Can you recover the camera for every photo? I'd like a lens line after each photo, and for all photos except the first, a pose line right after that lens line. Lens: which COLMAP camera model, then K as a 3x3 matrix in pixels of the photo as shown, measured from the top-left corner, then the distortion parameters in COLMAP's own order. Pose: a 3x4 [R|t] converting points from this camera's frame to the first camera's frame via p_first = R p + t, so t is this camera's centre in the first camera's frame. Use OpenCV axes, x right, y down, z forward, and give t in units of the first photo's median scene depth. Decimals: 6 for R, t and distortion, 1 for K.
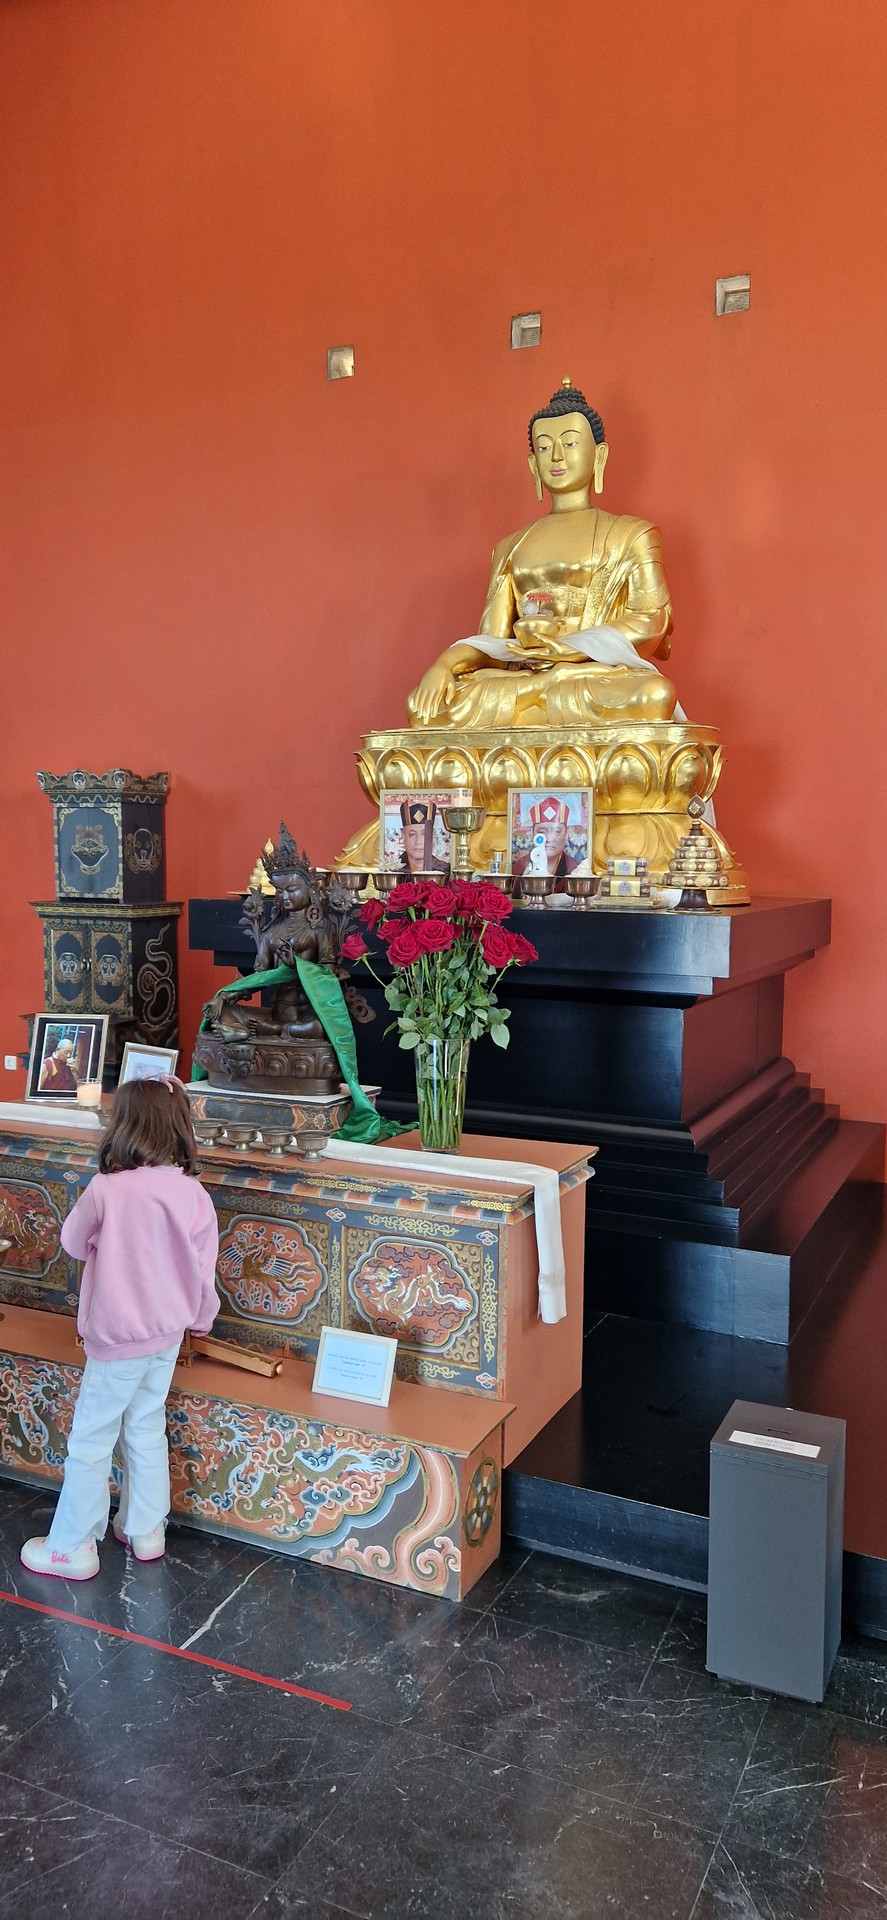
lens RADIAL K [[1282.1, 0, 432.4], [0, 1282.1, 989.1], [0, 0, 1]] dist [0.037396, -0.034350]
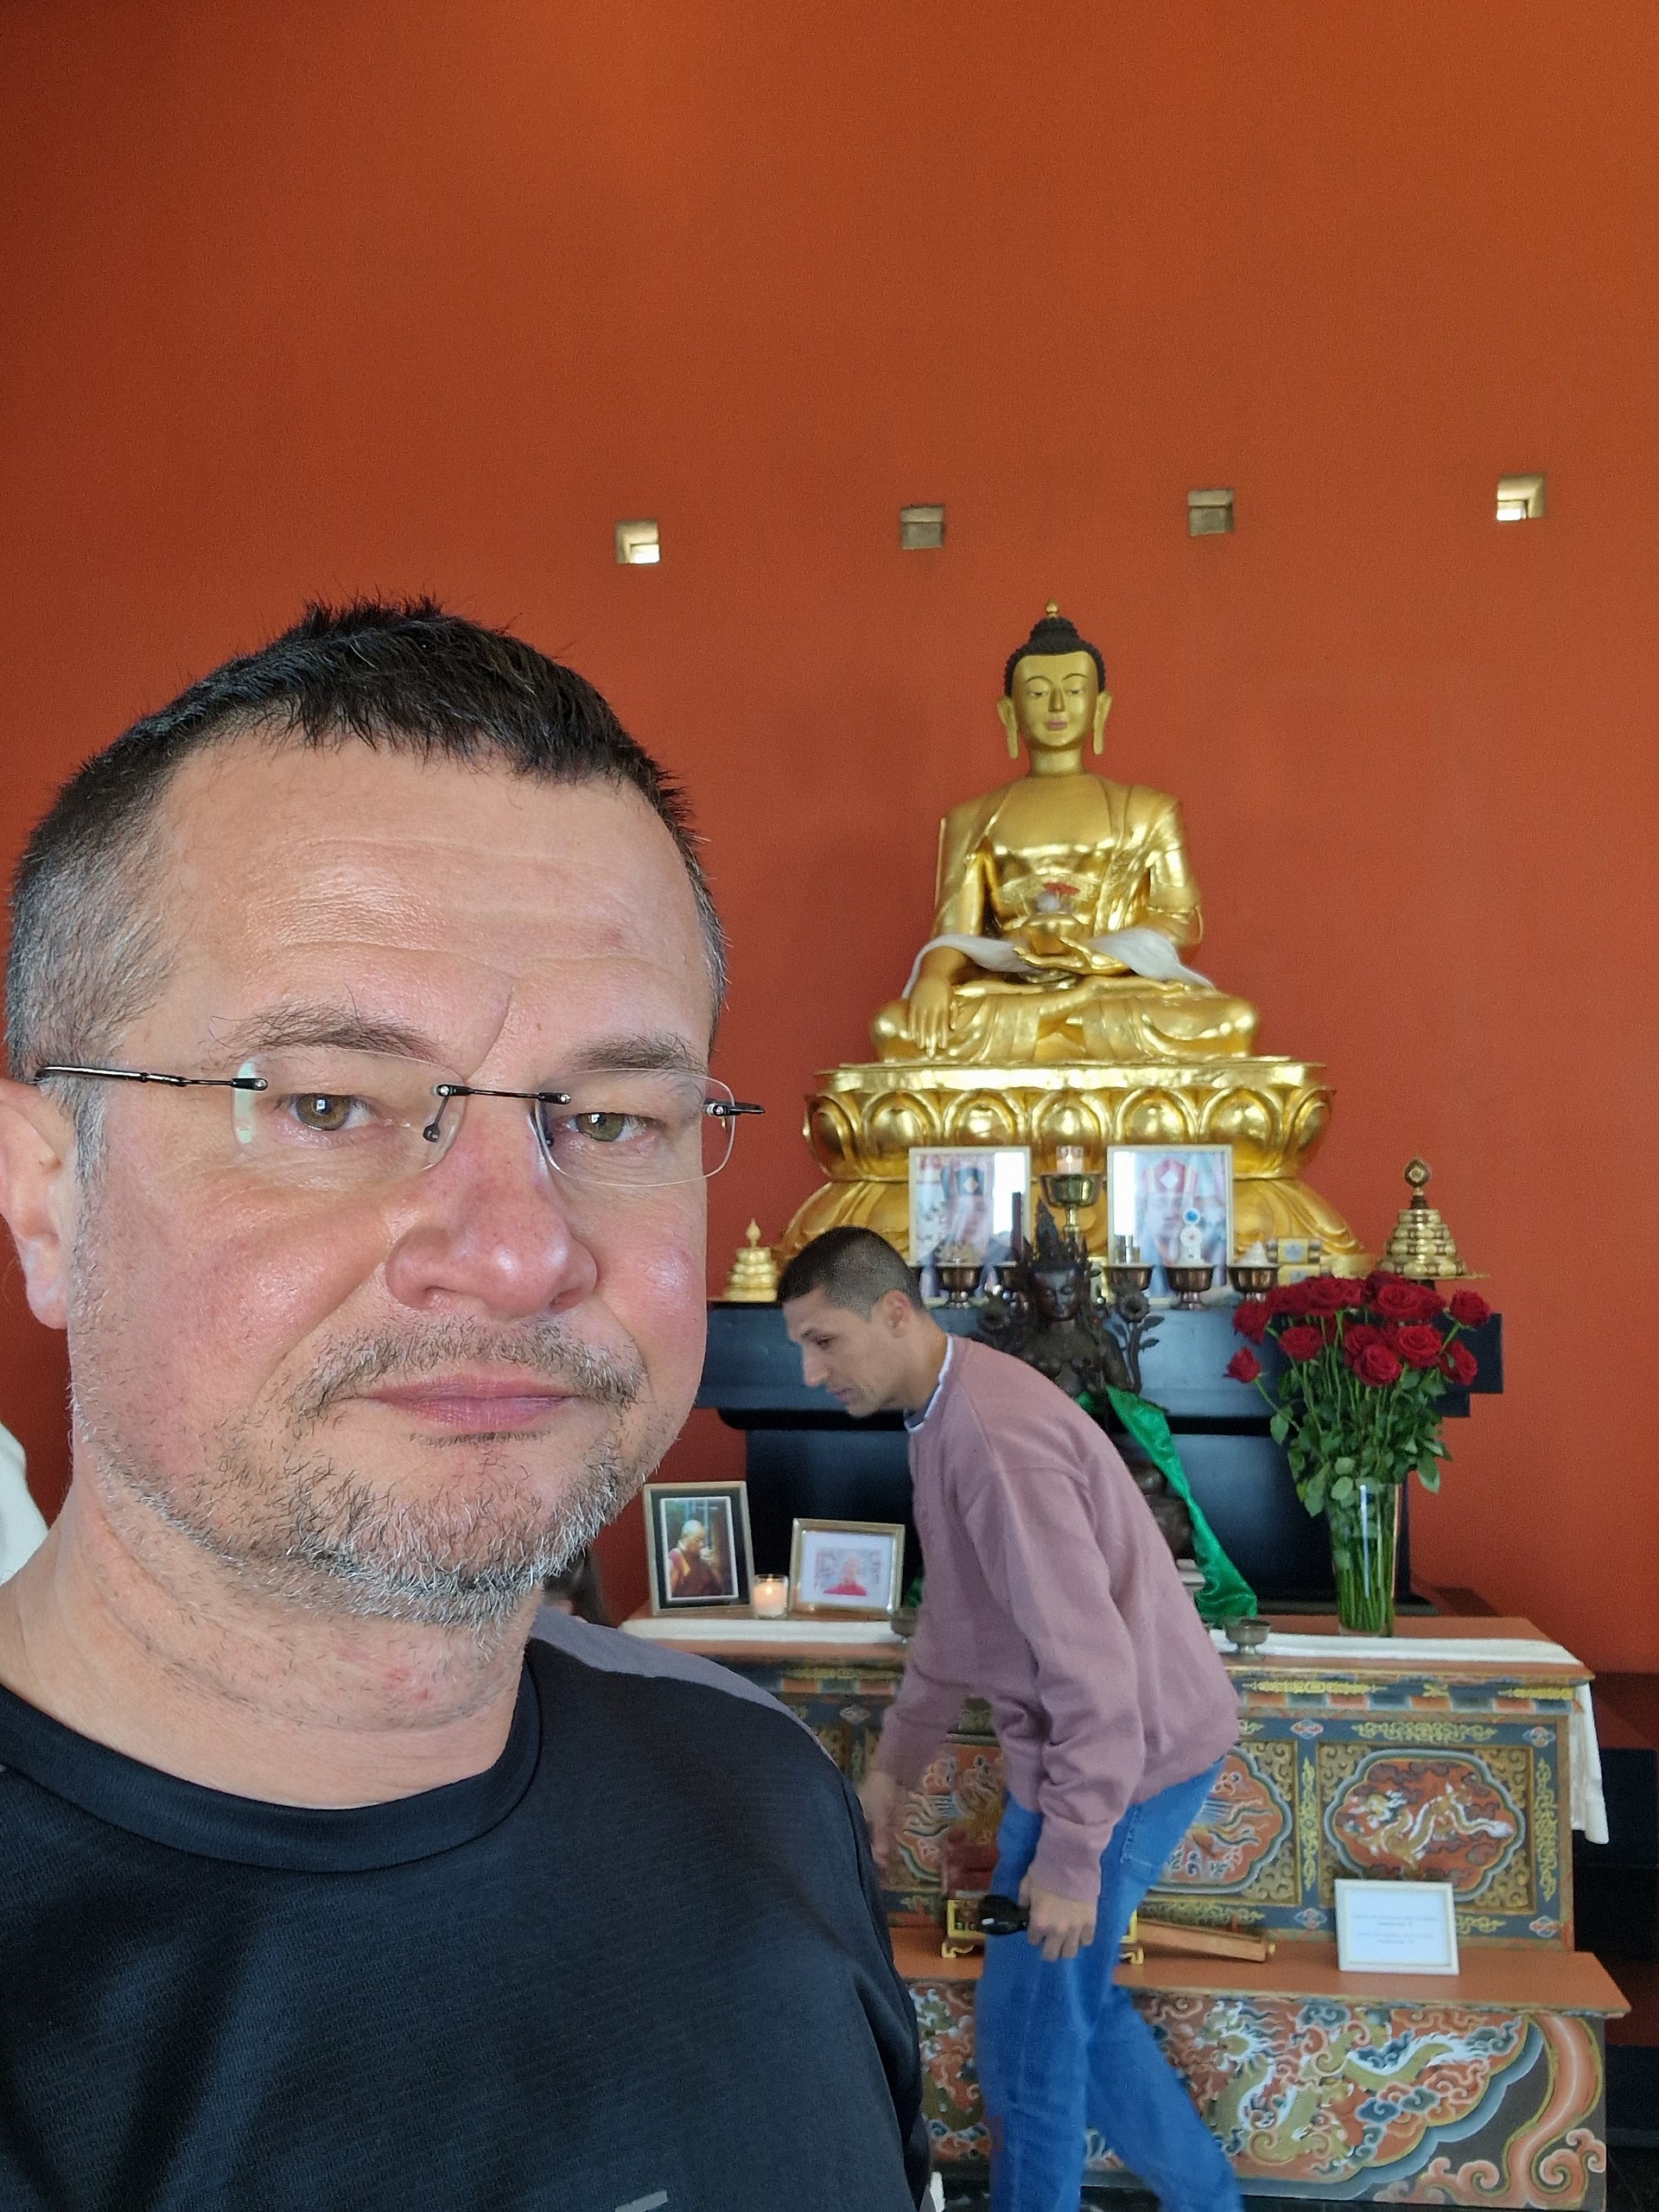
lens RADIAL K [[2026.2, 0, 712.3], [0, 2026.2, 1208.2], [0, 0, 1]] dist [0.037618, -0.094359]
pose [[0.957766, -0.015363, 0.287138, -0.659781], [0.045802, 0.993974, -0.099593, -0.021183], [-0.283877, 0.108538, 0.952698, -0.055430]]
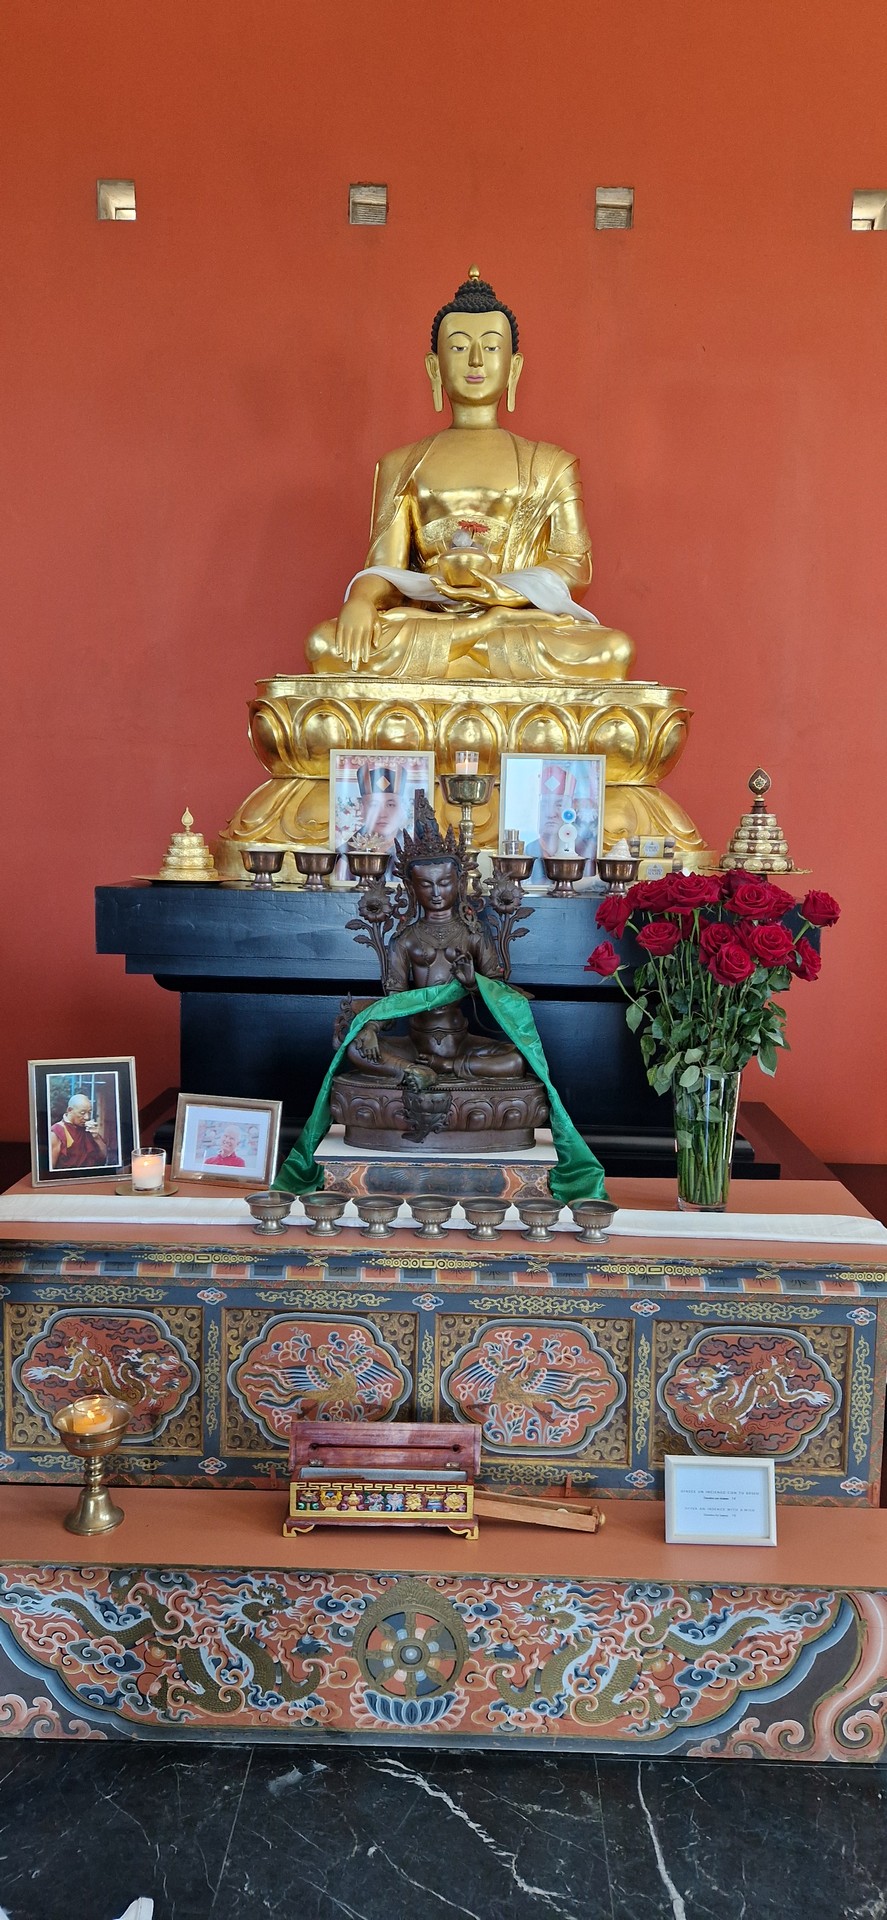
lens RADIAL K [[1282.1, 0, 449.0], [0, 1282.1, 1025.5], [0, 0, 1]] dist [0.037396, -0.034350]
pose [[0.913981, -0.054478, 0.402082, -0.432352], [0.031686, 0.997503, 0.063125, -0.041716], [-0.404517, -0.044955, 0.913425, 0.308229]]
